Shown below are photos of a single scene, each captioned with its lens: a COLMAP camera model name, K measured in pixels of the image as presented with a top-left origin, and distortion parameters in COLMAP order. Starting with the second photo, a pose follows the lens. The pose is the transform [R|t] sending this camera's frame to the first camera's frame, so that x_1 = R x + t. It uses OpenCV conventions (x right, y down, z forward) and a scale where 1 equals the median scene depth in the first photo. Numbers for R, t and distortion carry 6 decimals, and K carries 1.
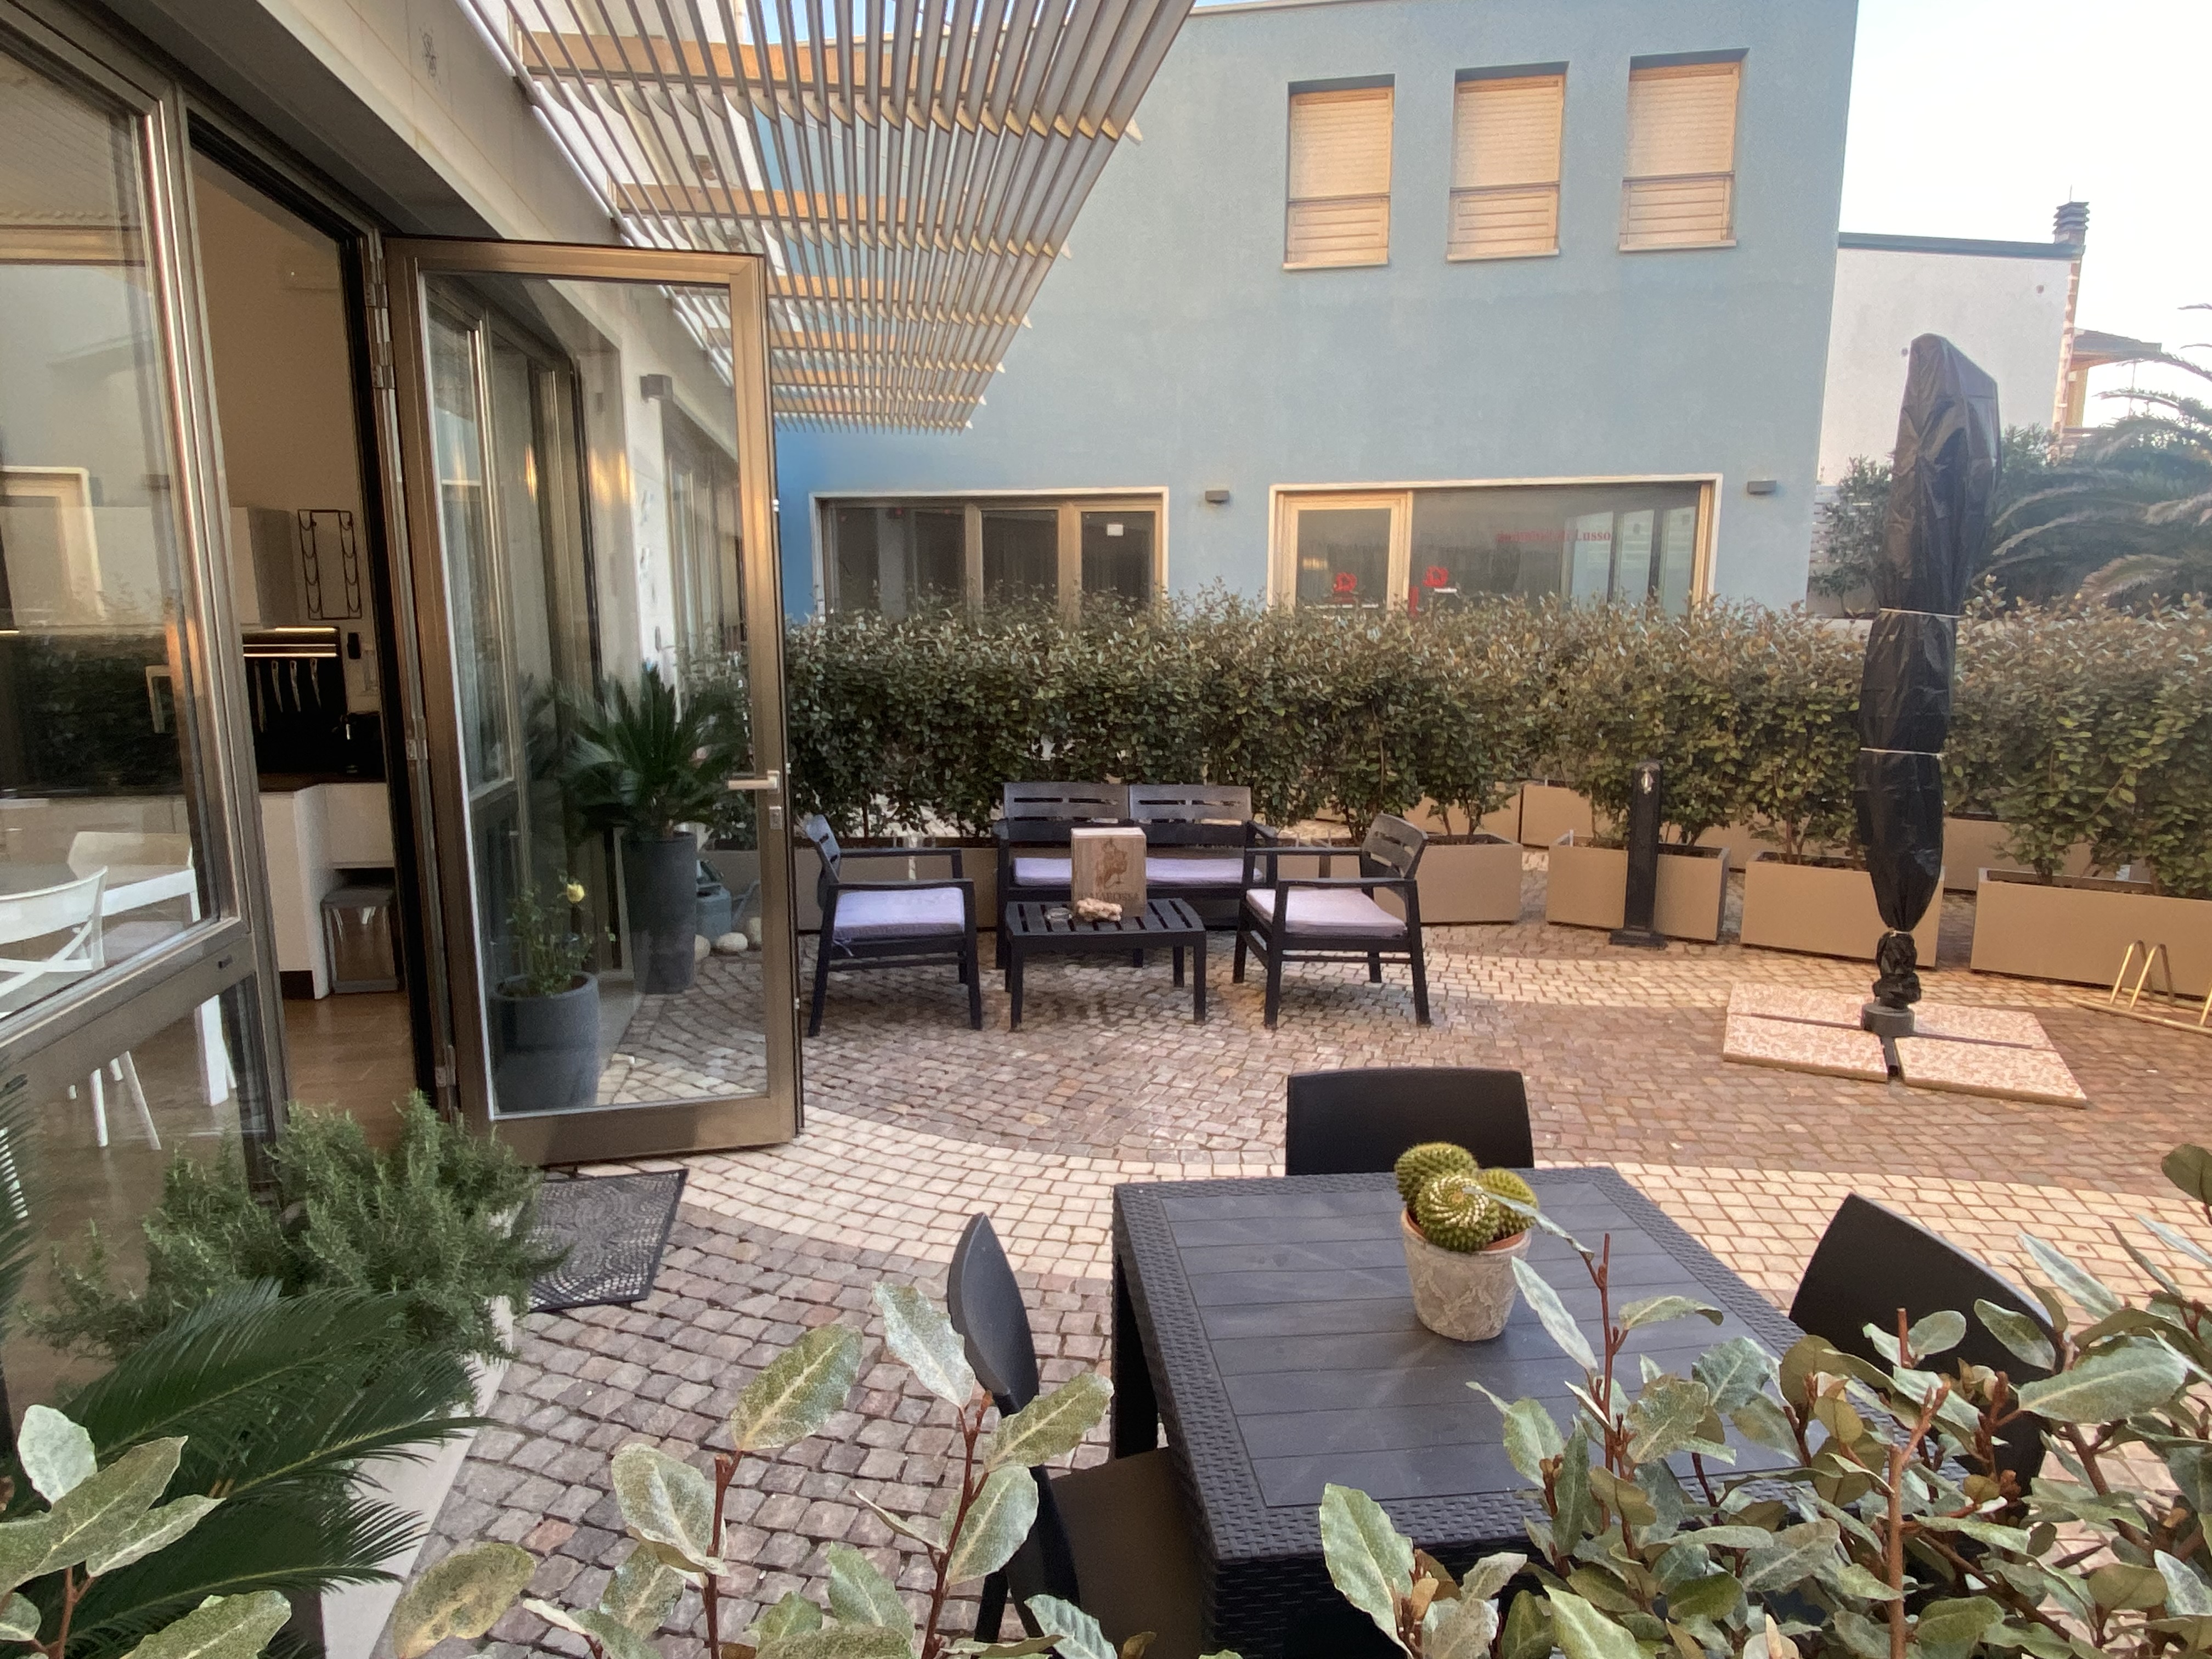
lens RADIAL K [[1318.7, 0, 1112.3], [0, 1318.7, 813.9], [0, 0, 1]] dist [0.105195, -0.126276]
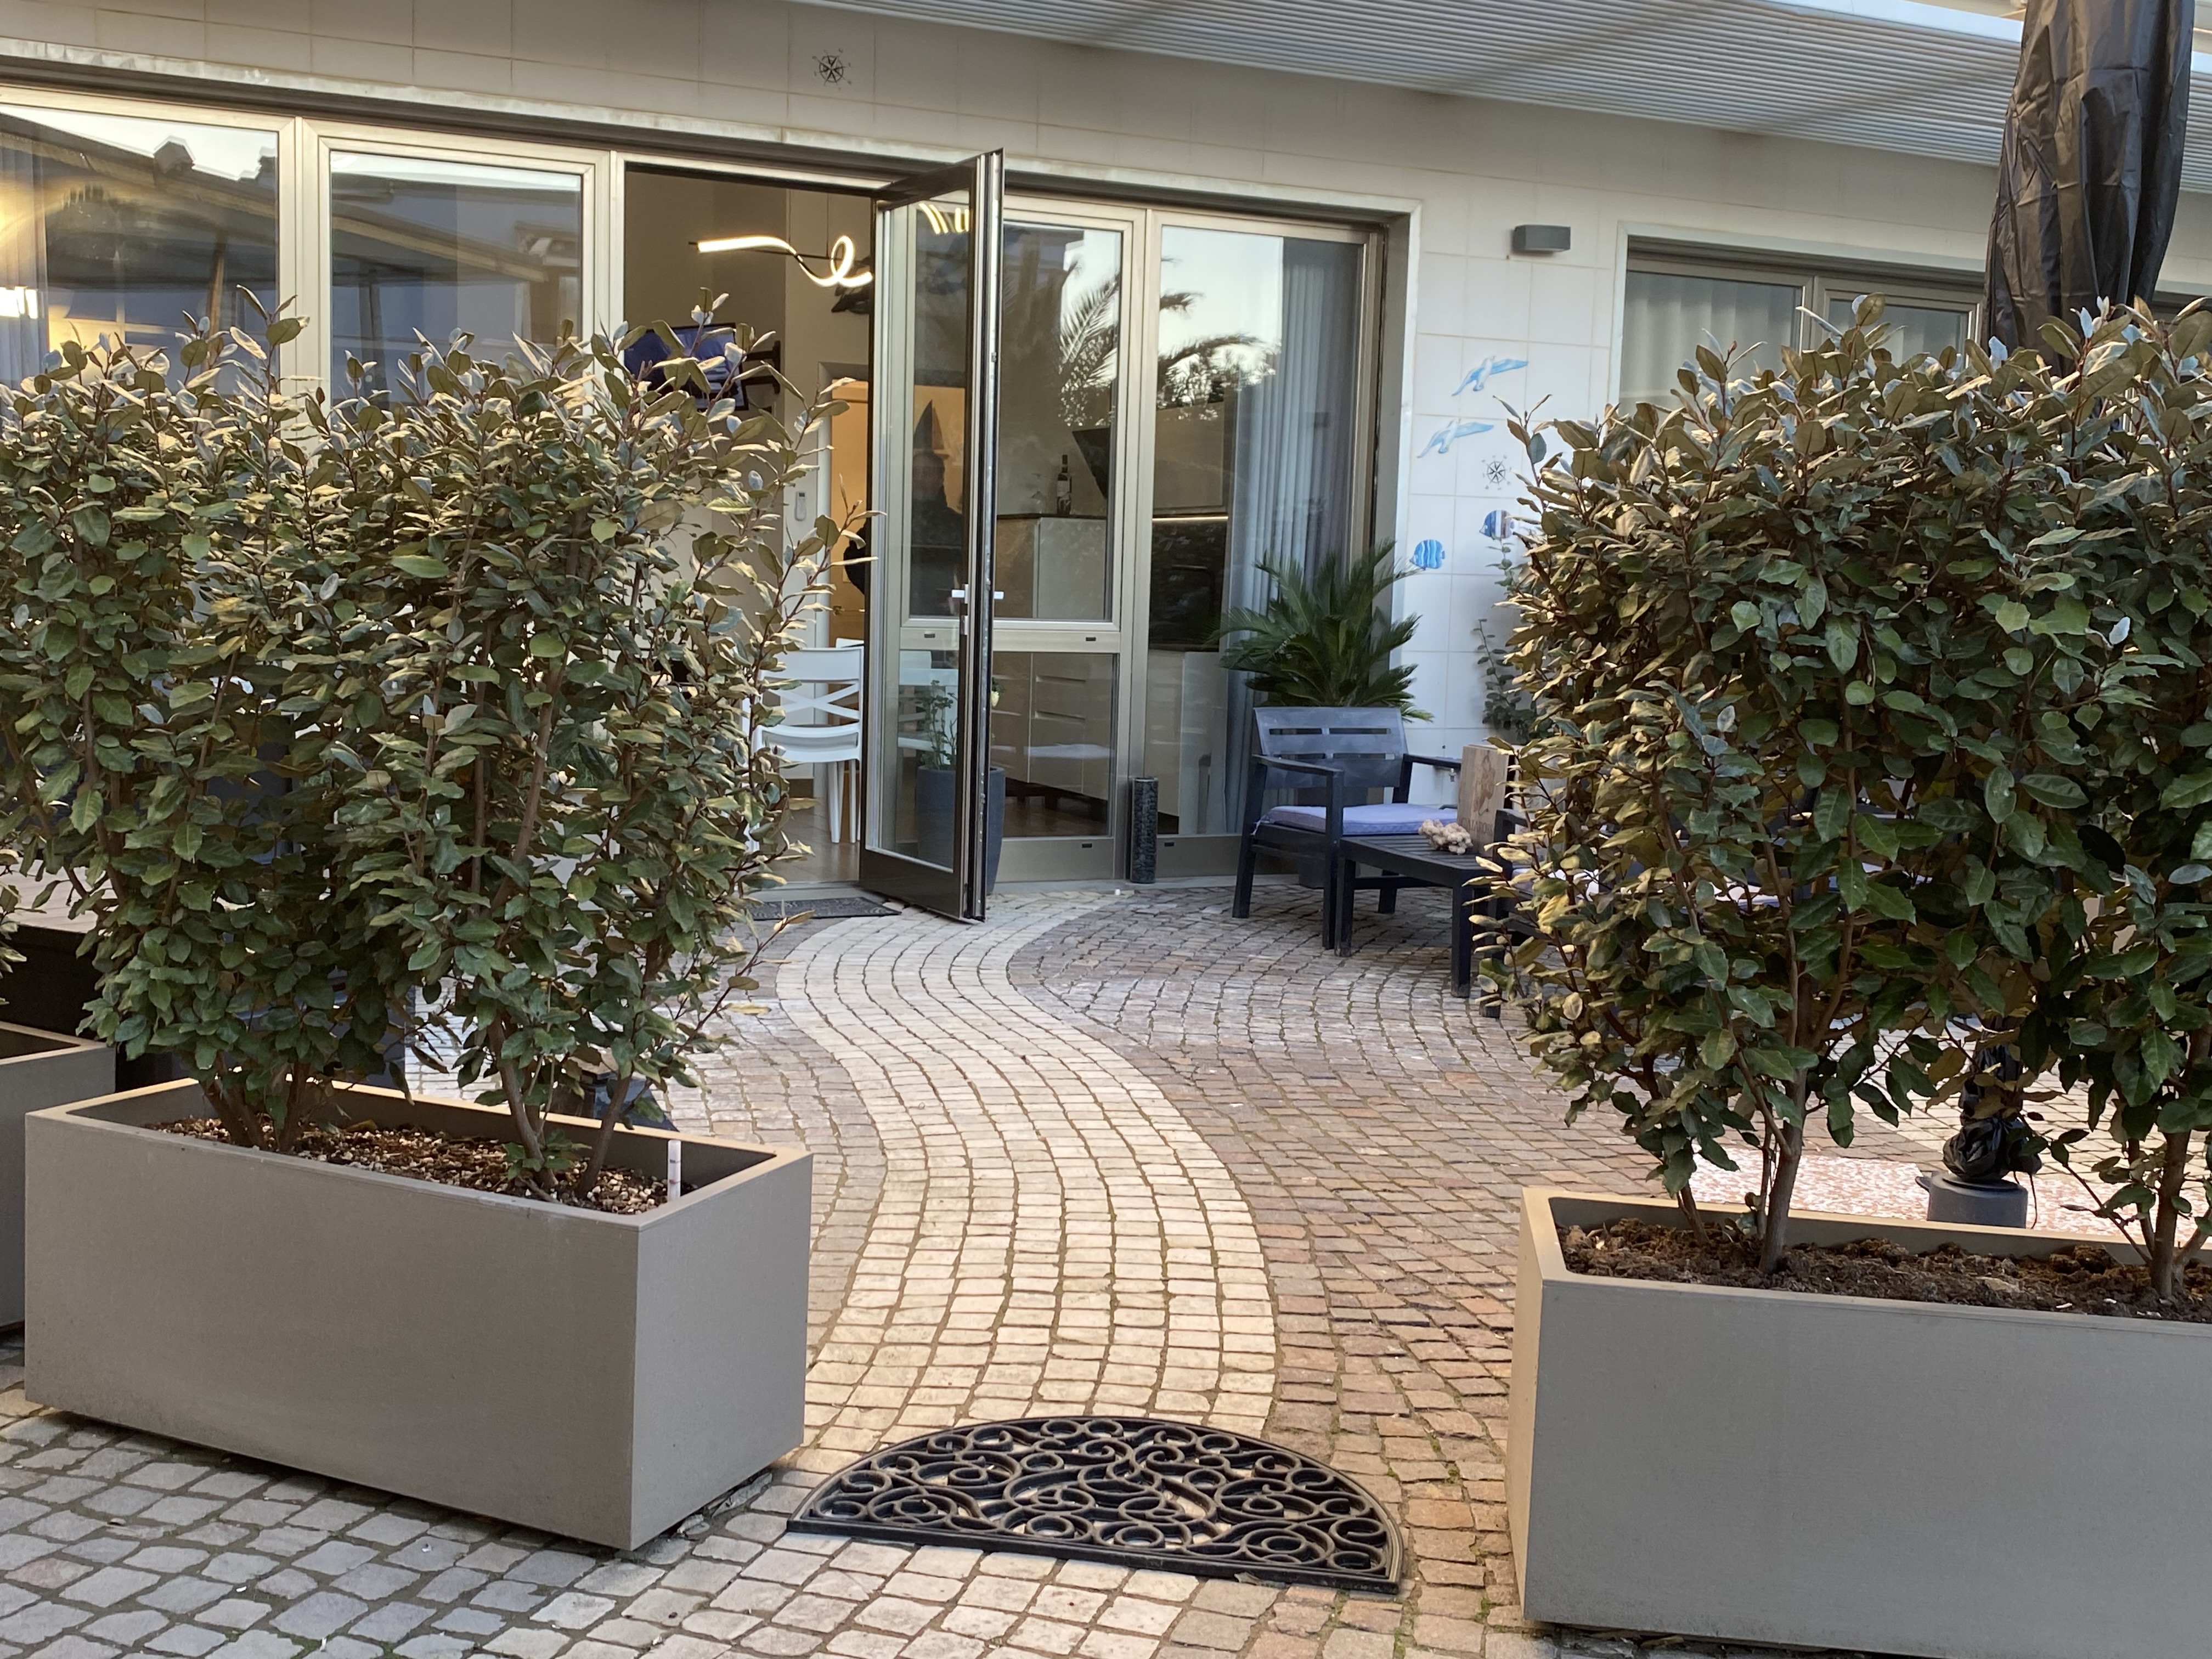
lens RADIAL K [[2410.5, 0, 1142.8], [0, 2410.5, 832.6], [0, 0, 1]] dist [0.175819, -0.447411]
pose [[0.272725, 0.109862, -0.955799, 1.291440], [-0.190137, 0.980019, 0.058393, 0.019884], [0.943117, 0.165808, 0.288165, 0.401383]]
